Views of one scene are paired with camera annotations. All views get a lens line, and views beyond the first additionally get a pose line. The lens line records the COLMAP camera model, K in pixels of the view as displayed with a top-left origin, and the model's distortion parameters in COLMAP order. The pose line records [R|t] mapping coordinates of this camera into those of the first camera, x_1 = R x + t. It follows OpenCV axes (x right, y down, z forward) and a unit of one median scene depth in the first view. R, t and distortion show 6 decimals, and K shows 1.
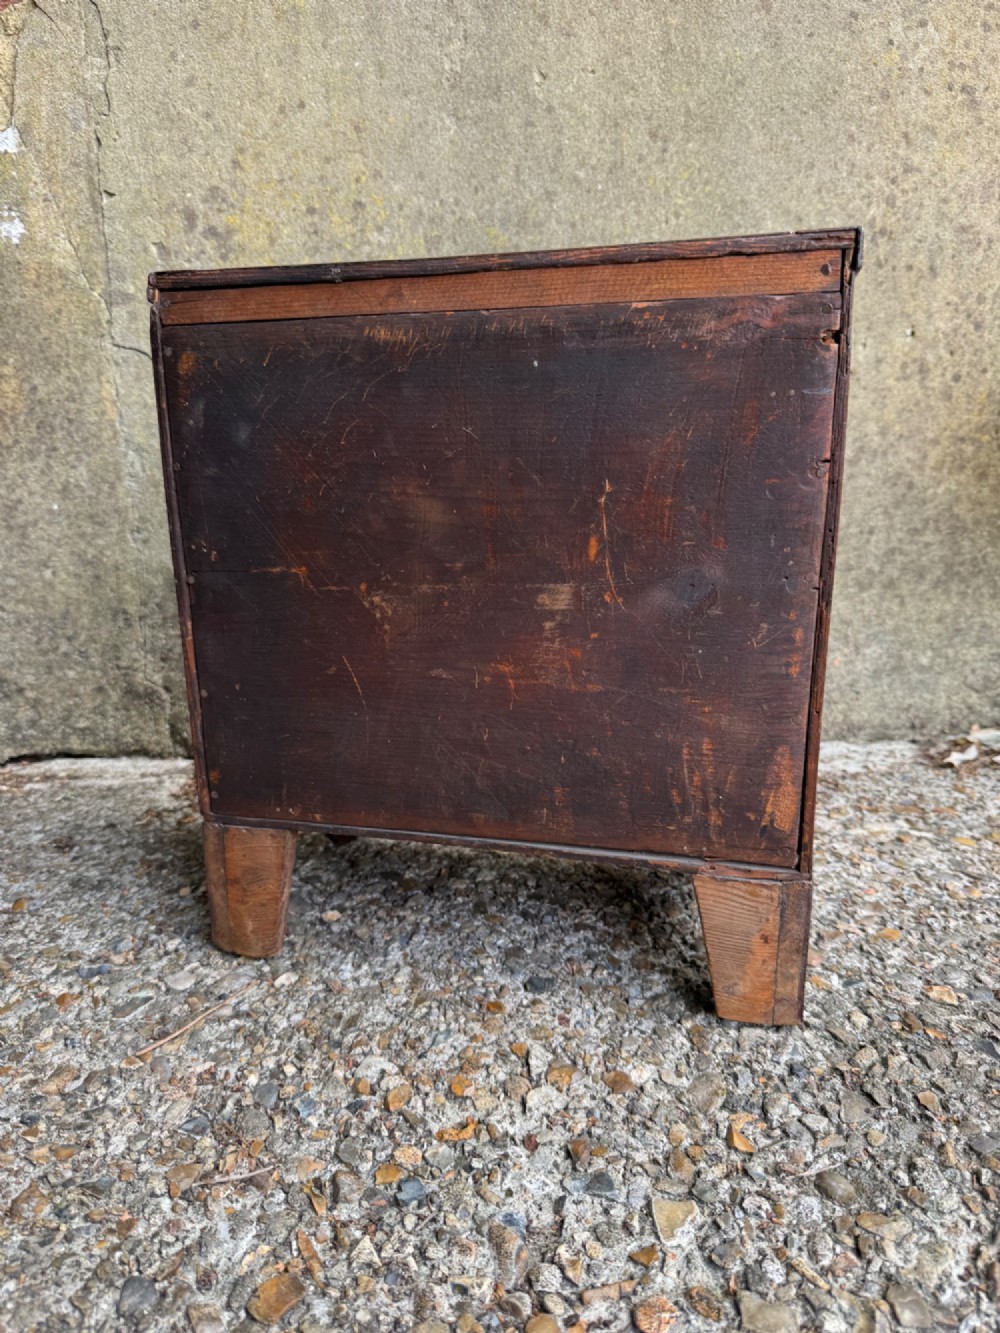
lens RADIAL K [[964.0, 0, 501.6], [0, 964.0, 672.6], [0, 0, 1]] dist [-0.024386, 0.006495]
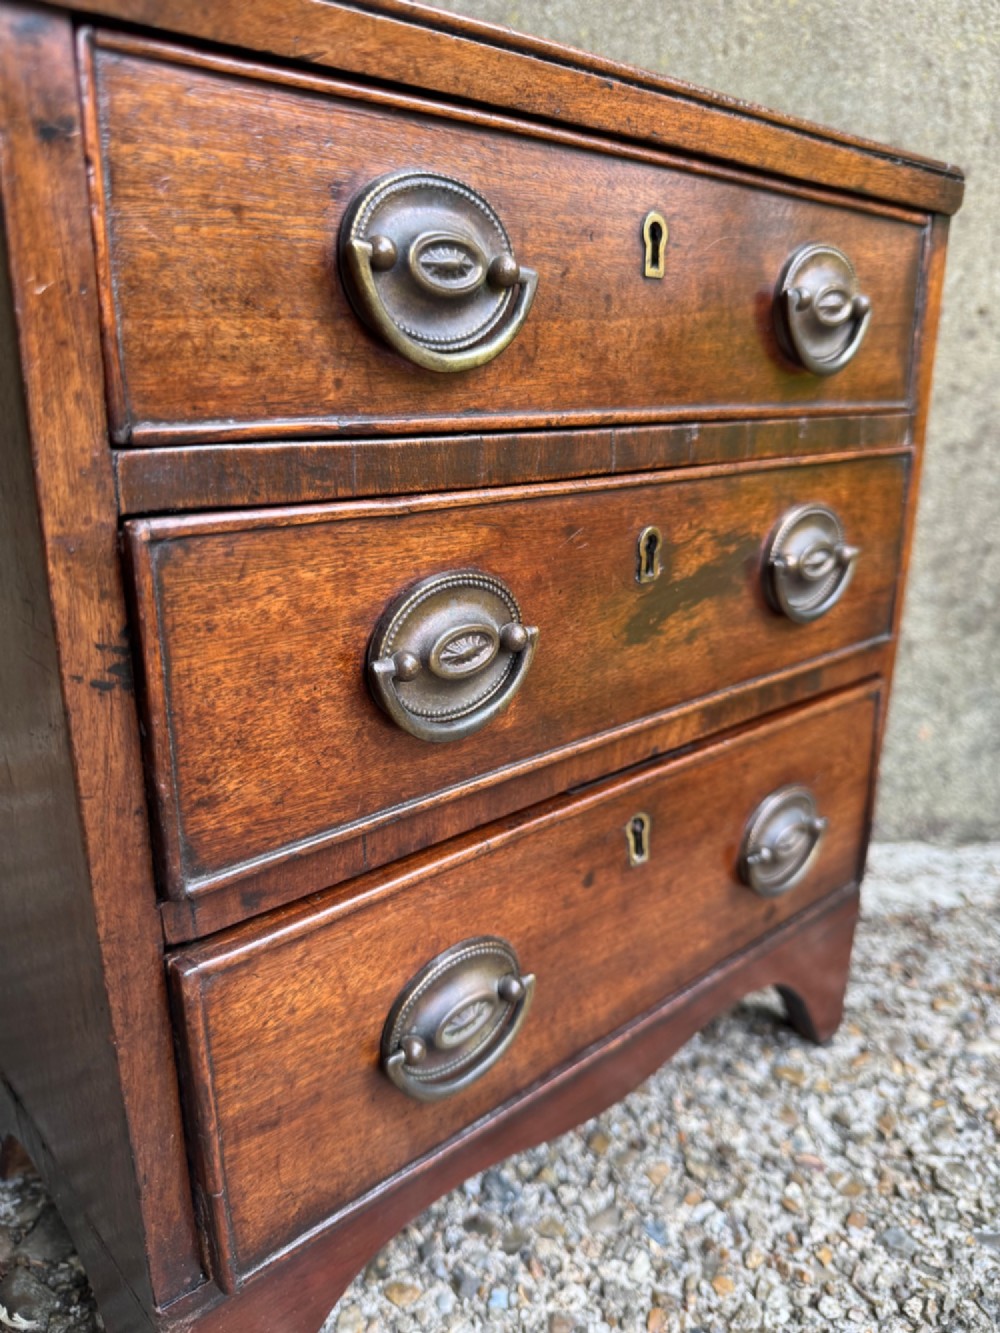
lens RADIAL K [[993.0, 0, 504.8], [0, 993.0, 673.0], [0, 0, 1]] dist [-0.073136, 0.044425]
pose [[0.997879, 0.033344, 0.055904, 0.010791], [-0.037121, 0.996998, 0.067943, -0.176437], [-0.053471, -0.069874, 0.996122, 0.598928]]
